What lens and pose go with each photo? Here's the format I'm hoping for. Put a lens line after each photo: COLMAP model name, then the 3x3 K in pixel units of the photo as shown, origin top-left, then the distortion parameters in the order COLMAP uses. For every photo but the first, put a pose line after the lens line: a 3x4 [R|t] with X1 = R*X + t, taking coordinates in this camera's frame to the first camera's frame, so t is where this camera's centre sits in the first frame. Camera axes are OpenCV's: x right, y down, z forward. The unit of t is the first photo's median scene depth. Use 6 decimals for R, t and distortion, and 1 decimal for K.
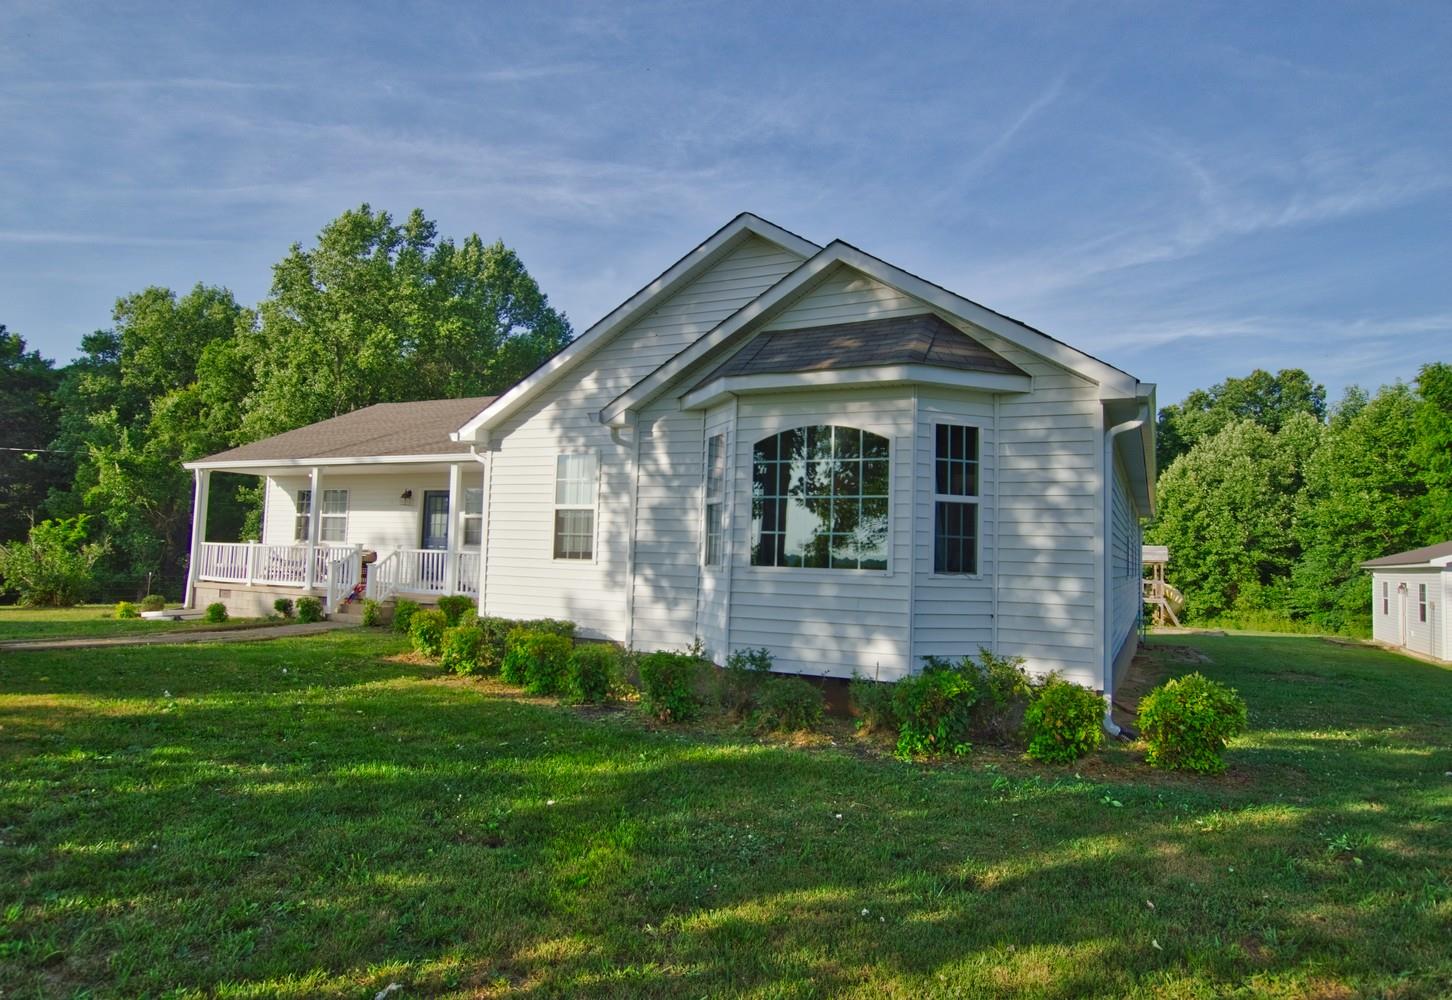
lens RADIAL K [[861.1, 0, 726.0], [0, 861.1, 500.0], [0, 0, 1]] dist [-0.000174, 0.000770]
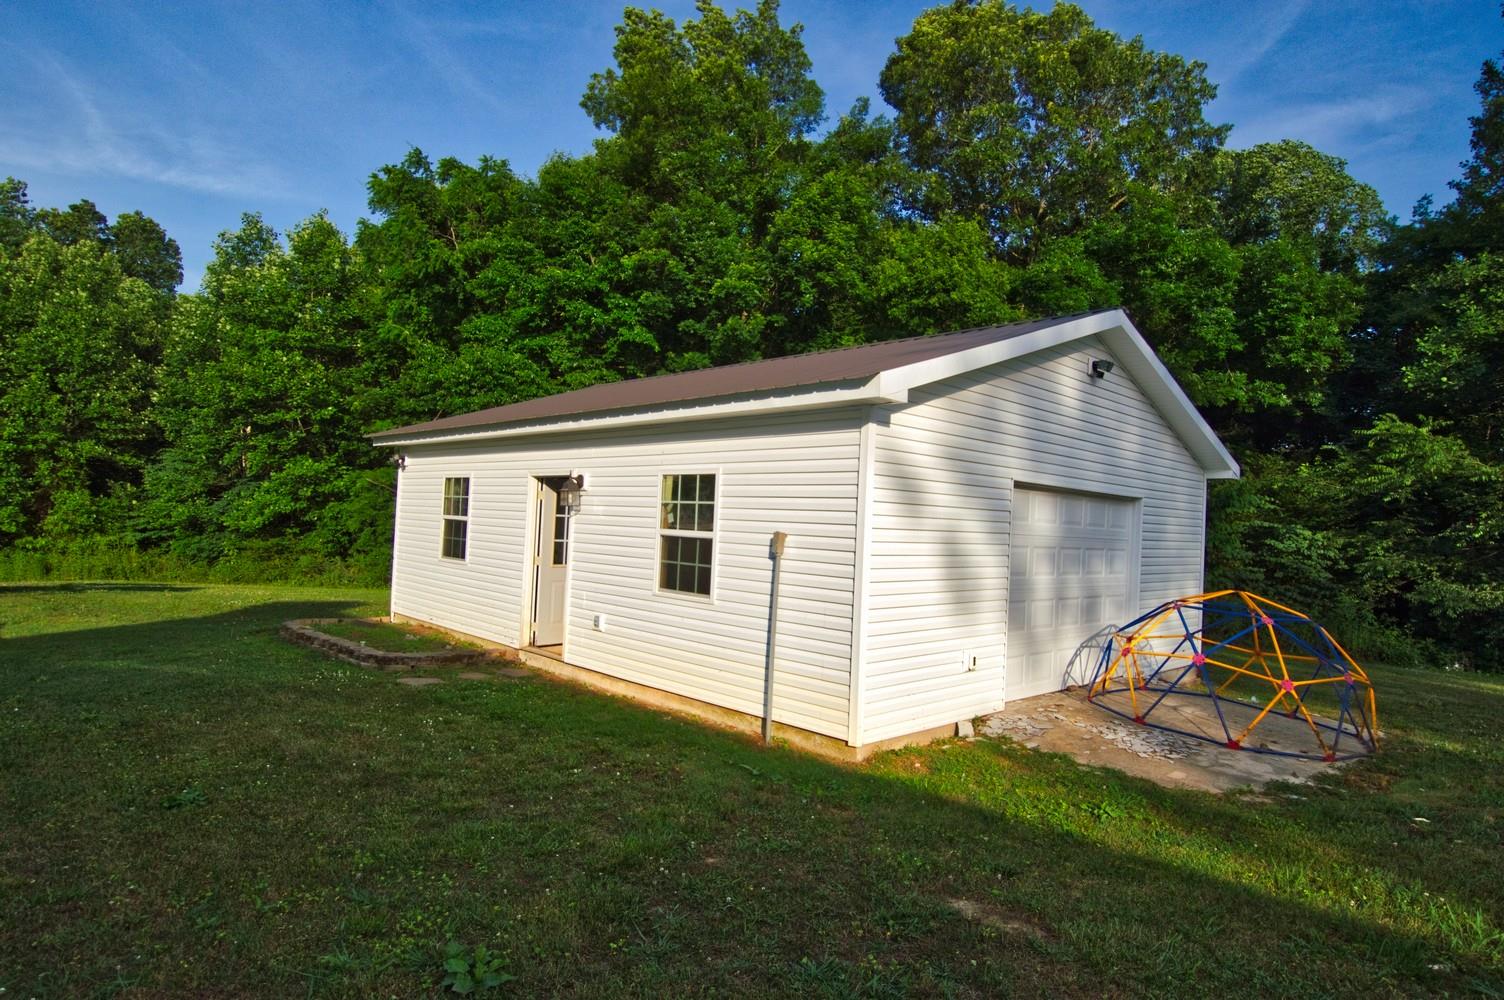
lens RADIAL K [[858.8, 0, 752.0], [0, 858.8, 500.0], [0, 0, 1]] dist [-0.001141, -0.000069]
pose [[0.346084, 0.005292, 0.938189, 0.599181], [-0.098038, 0.994713, 0.030554, 0.106510], [-0.933067, -0.102553, 0.344773, 0.995676]]
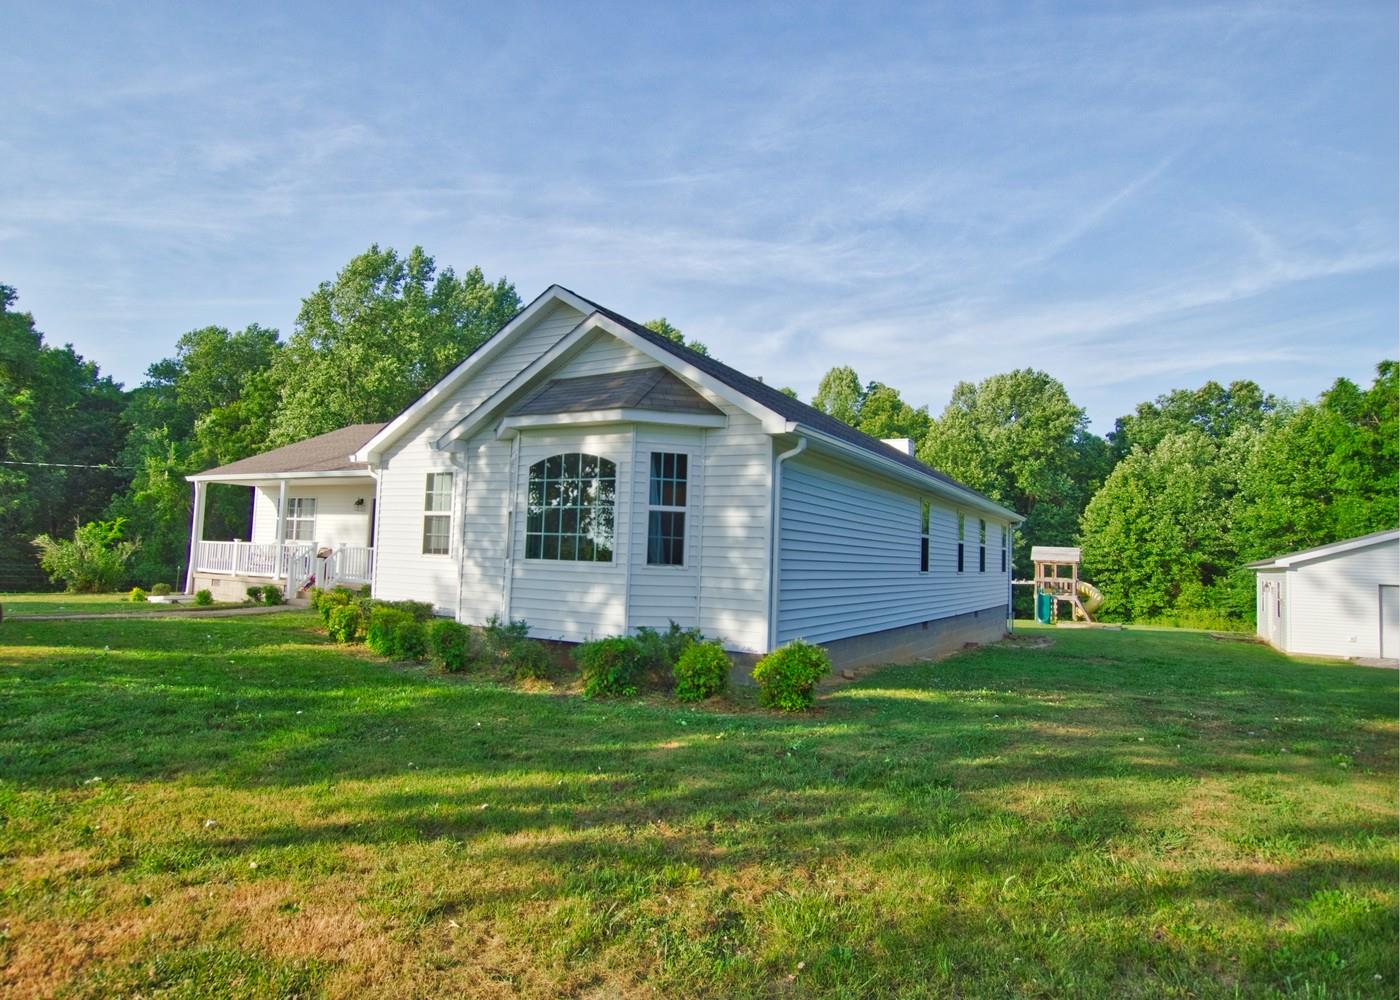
lens RADIAL K [[801.9, 0, 674.5], [0, 801.9, 503.2], [0, 0, 1]] dist [-0.002917, -0.000202]
pose [[0.997559, 0.000031, -0.069834, 0.132707], [-0.000101, 1.000000, -0.000995, -0.003053], [0.069834, 0.000999, 0.997558, -0.083517]]
